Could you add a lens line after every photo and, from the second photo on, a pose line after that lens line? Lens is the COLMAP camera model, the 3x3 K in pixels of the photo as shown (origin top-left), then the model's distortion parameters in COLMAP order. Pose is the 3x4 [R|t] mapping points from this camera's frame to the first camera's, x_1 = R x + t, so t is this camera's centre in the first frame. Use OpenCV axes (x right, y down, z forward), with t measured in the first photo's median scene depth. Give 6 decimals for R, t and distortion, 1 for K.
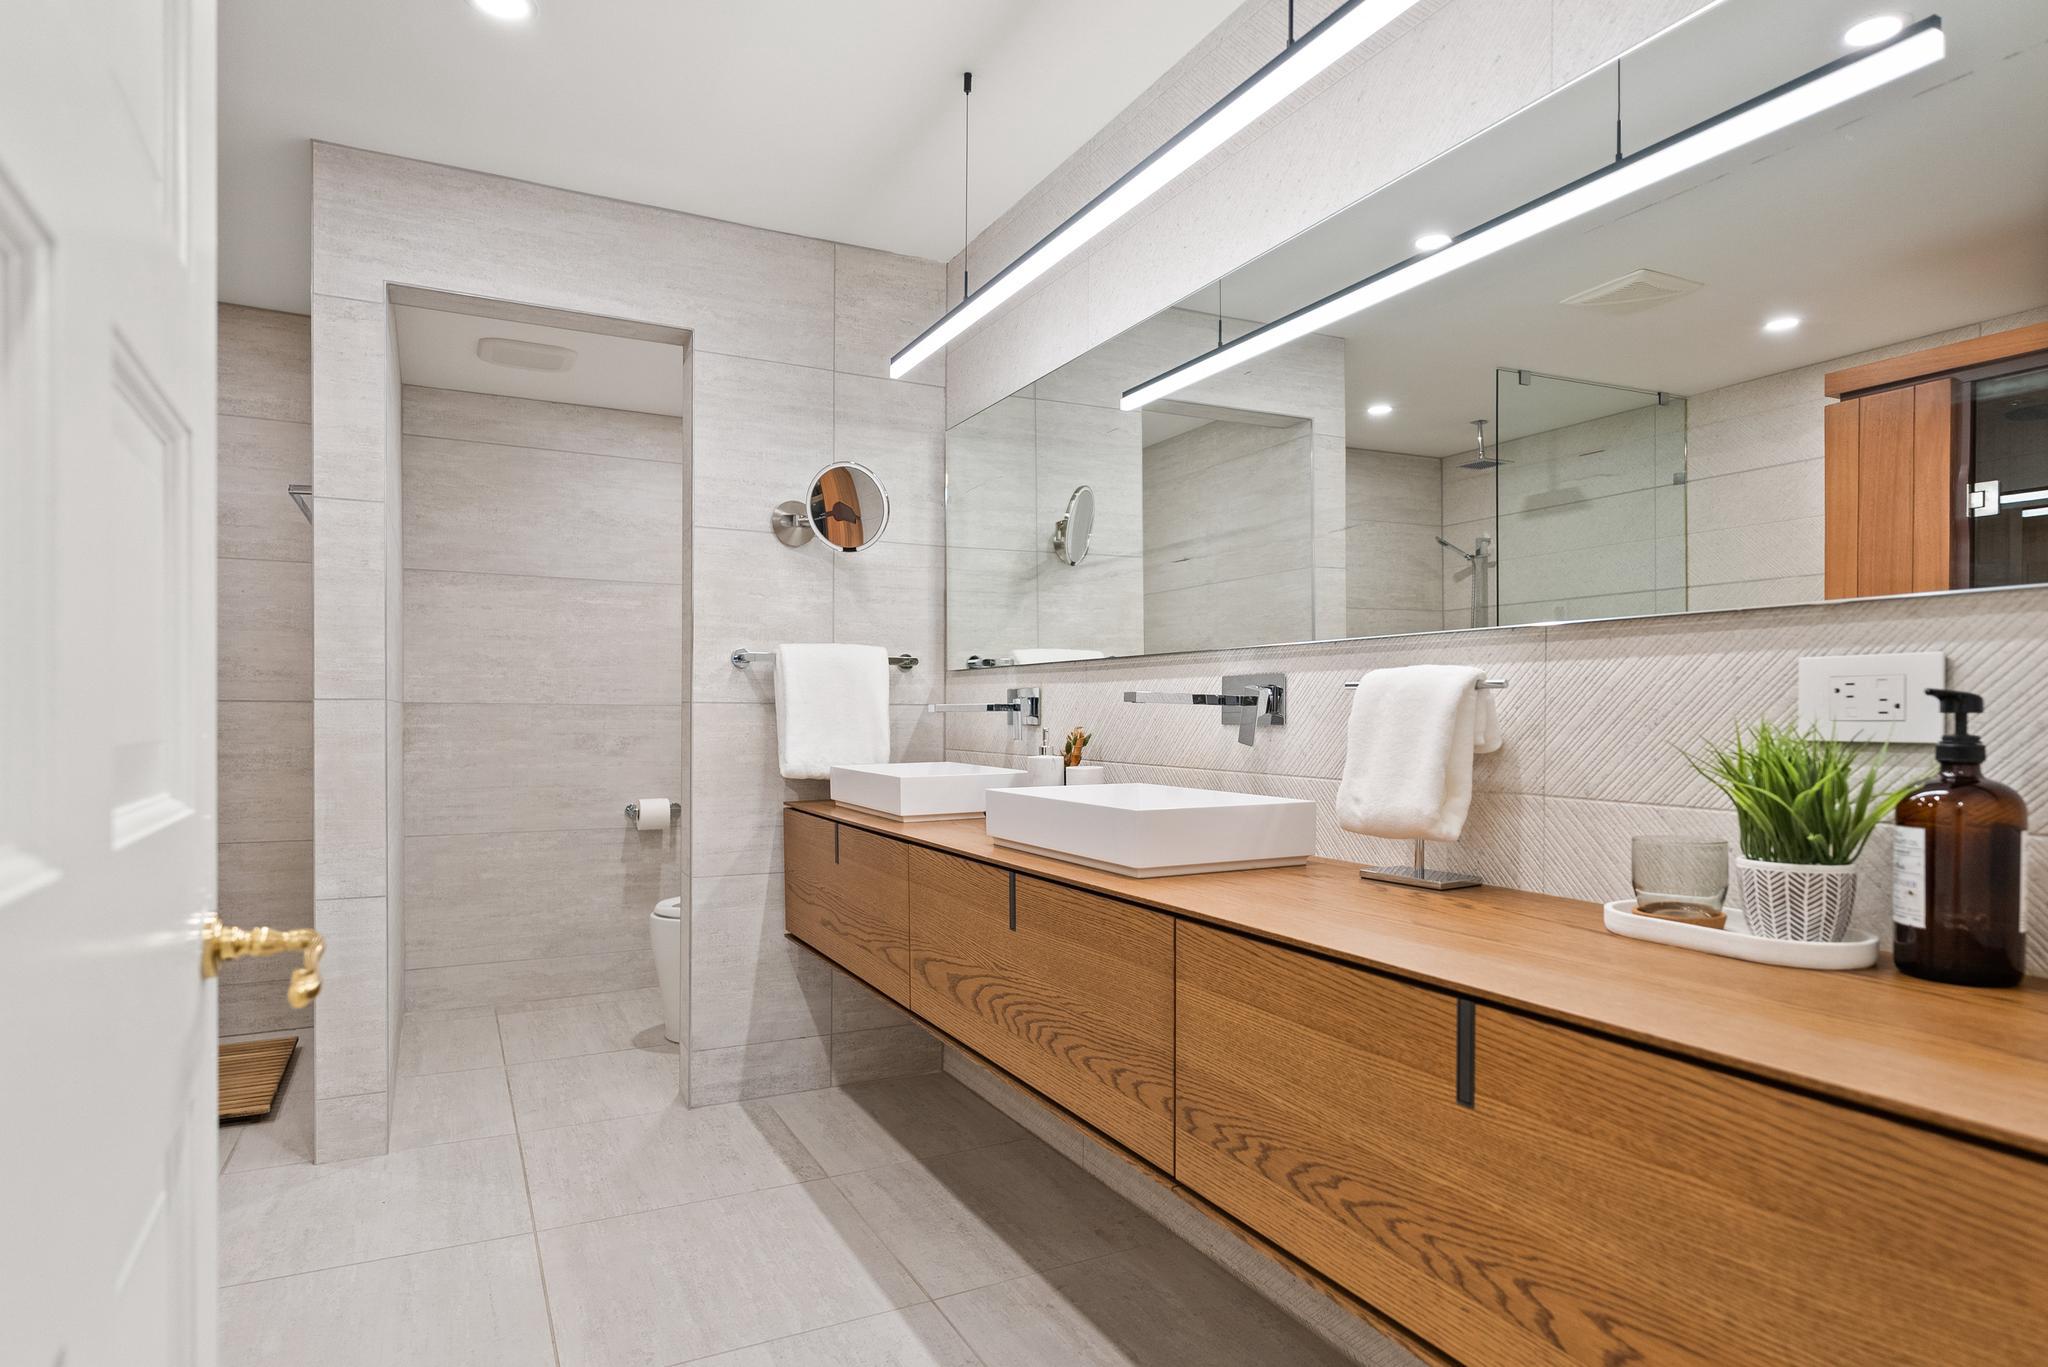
lens RADIAL K [[1109.2, 0, 1042.2], [0, 1109.2, 723.9], [0, 0, 1]] dist [-0.001892, -0.000199]
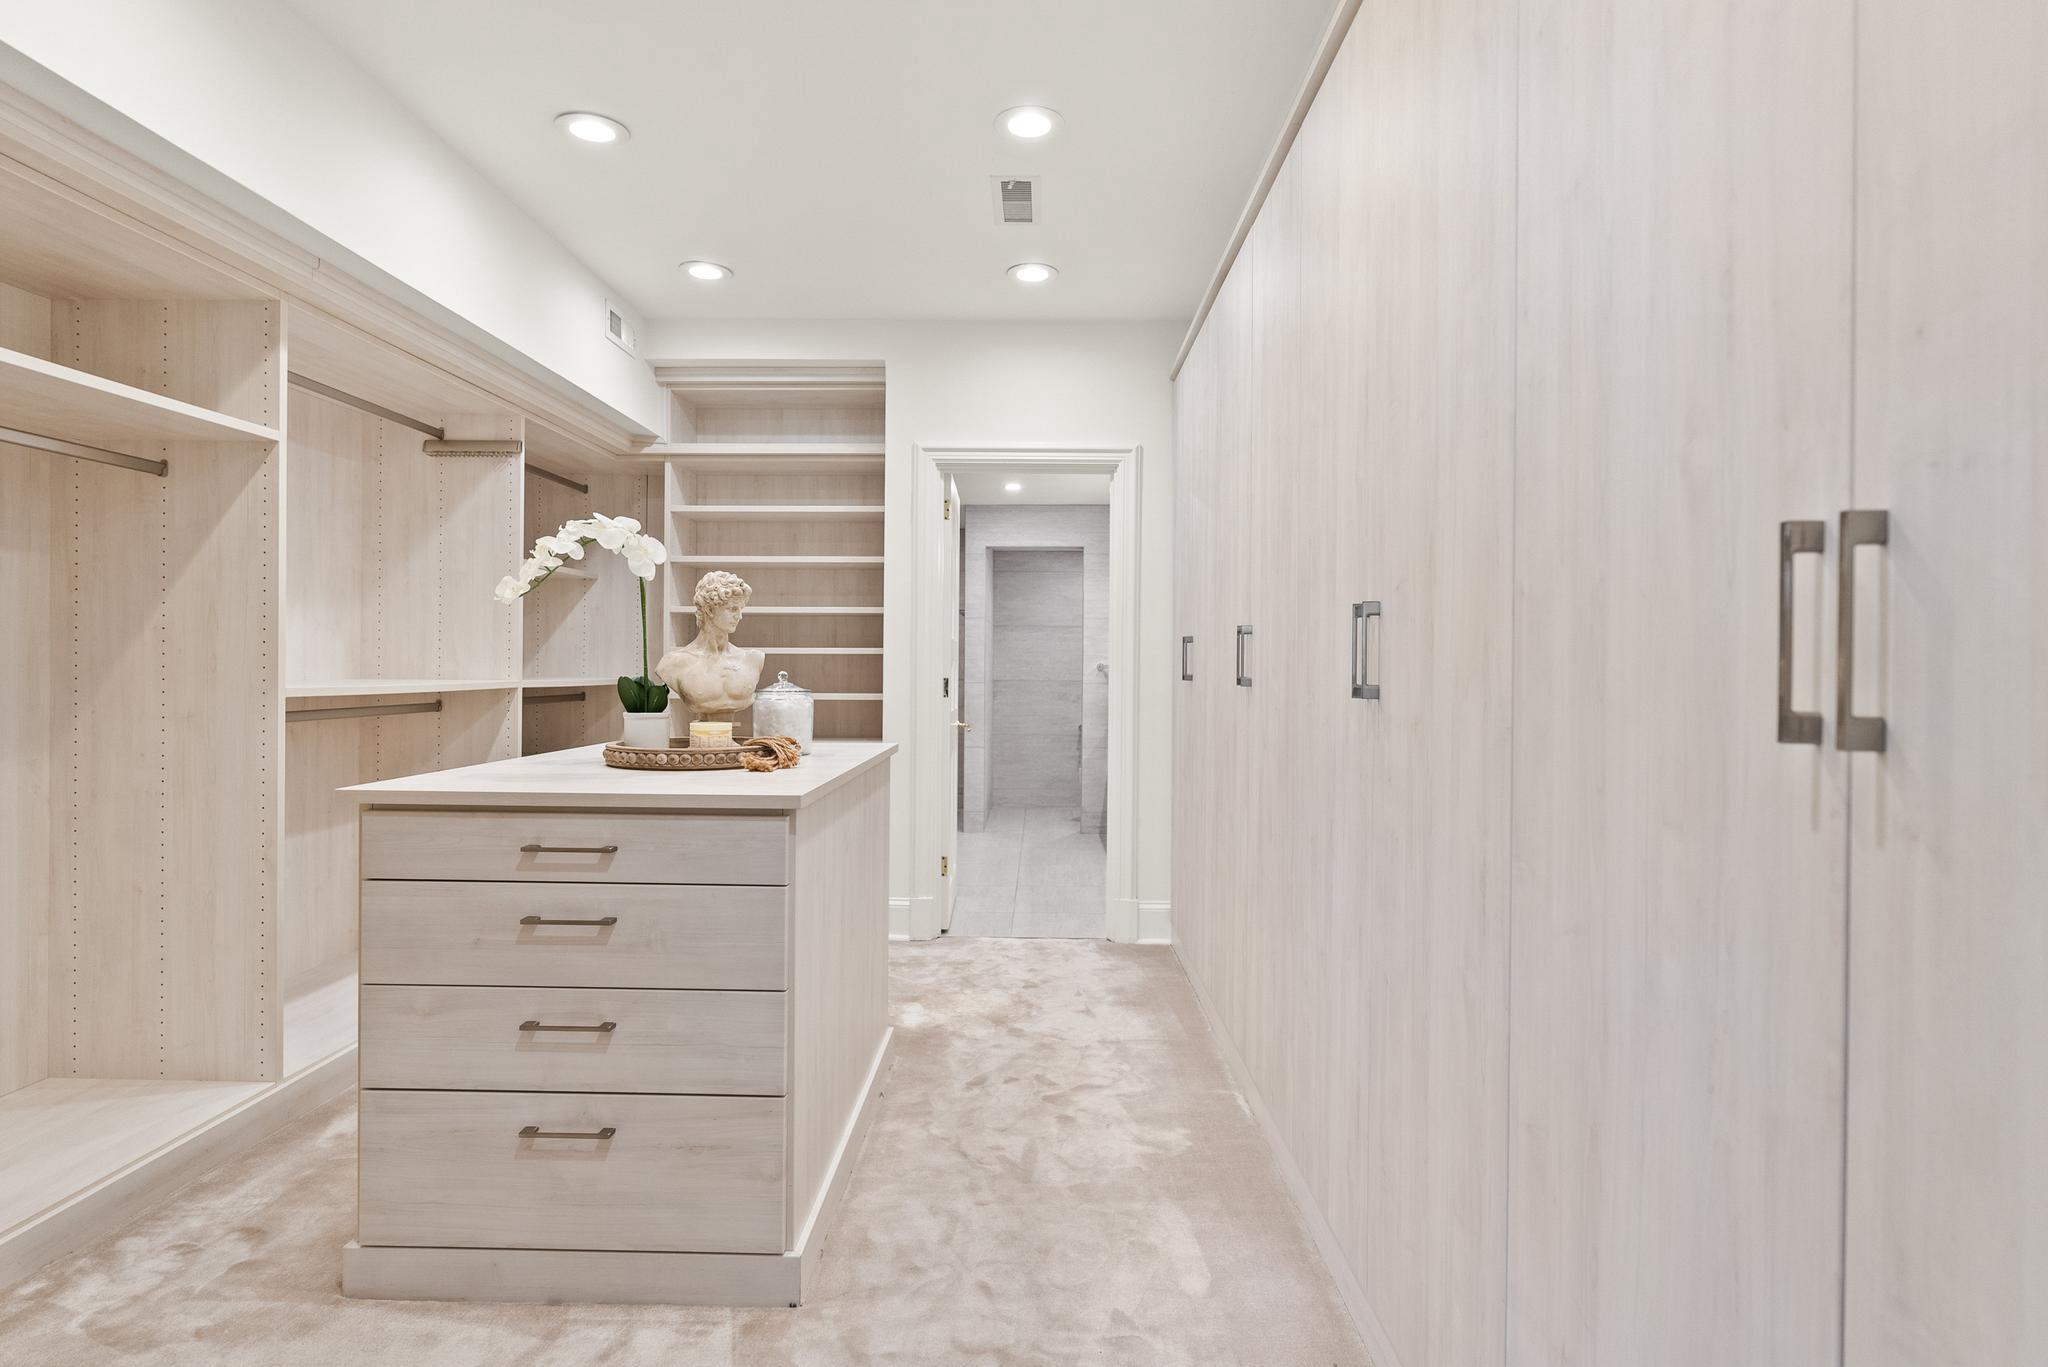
lens RADIAL K [[1009.6, 0, 1023.0], [0, 1009.6, 678.0], [0, 0, 1]] dist [-0.001878, -0.000429]
pose [[0.869082, 0.006834, -0.494621, 0.615179], [-0.009323, 0.999953, -0.002565, -0.018944], [0.494580, 0.006840, 0.869105, -0.958825]]
